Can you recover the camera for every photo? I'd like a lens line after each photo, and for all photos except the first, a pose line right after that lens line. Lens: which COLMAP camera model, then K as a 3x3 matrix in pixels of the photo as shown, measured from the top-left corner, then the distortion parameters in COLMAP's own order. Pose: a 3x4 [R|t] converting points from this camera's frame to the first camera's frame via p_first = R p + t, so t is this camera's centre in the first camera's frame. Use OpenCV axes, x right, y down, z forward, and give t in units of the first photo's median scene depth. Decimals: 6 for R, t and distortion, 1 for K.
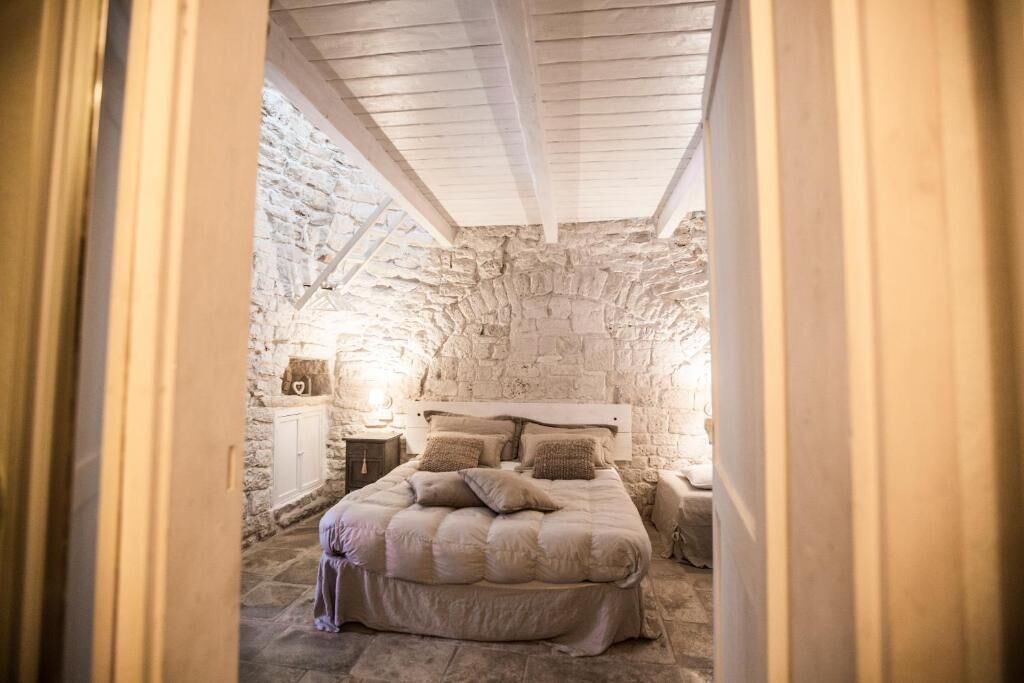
lens RADIAL K [[456.6, 0, 512.0], [0, 456.6, 341.5], [0, 0, 1]] dist [-0.068808, 0.010527]
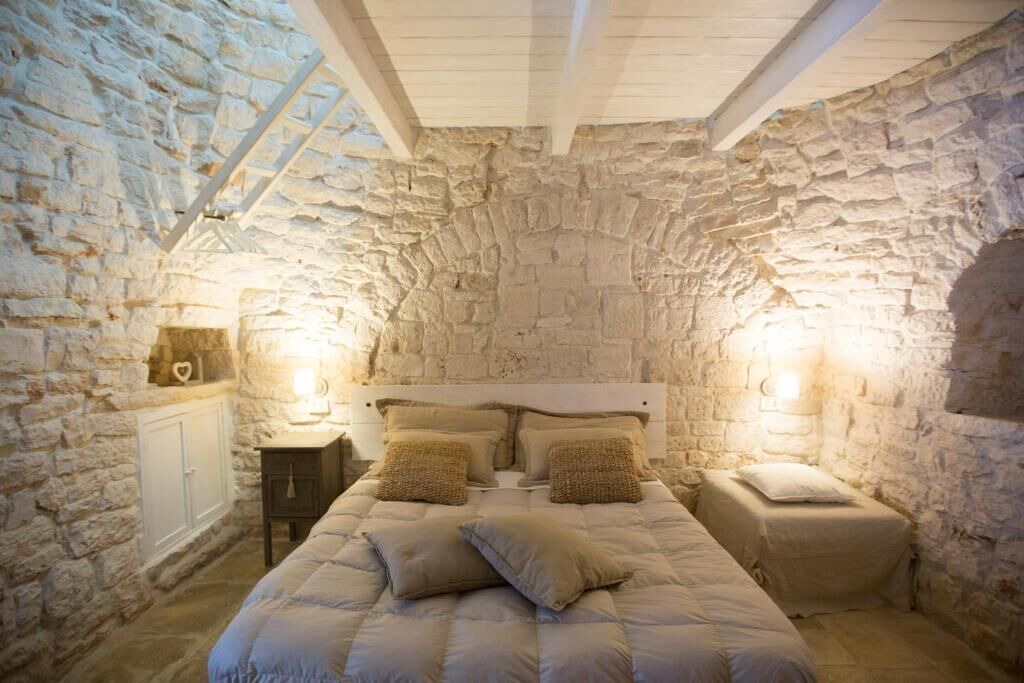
lens RADIAL K [[488.9, 0, 512.0], [0, 488.9, 341.5], [0, 0, 1]] dist [-0.055658, 0.014278]
pose [[0.992370, -0.019011, 0.121818, -0.079434], [0.006902, 0.995057, 0.099065, -0.008218], [-0.123099, -0.097468, 0.987596, 0.258040]]
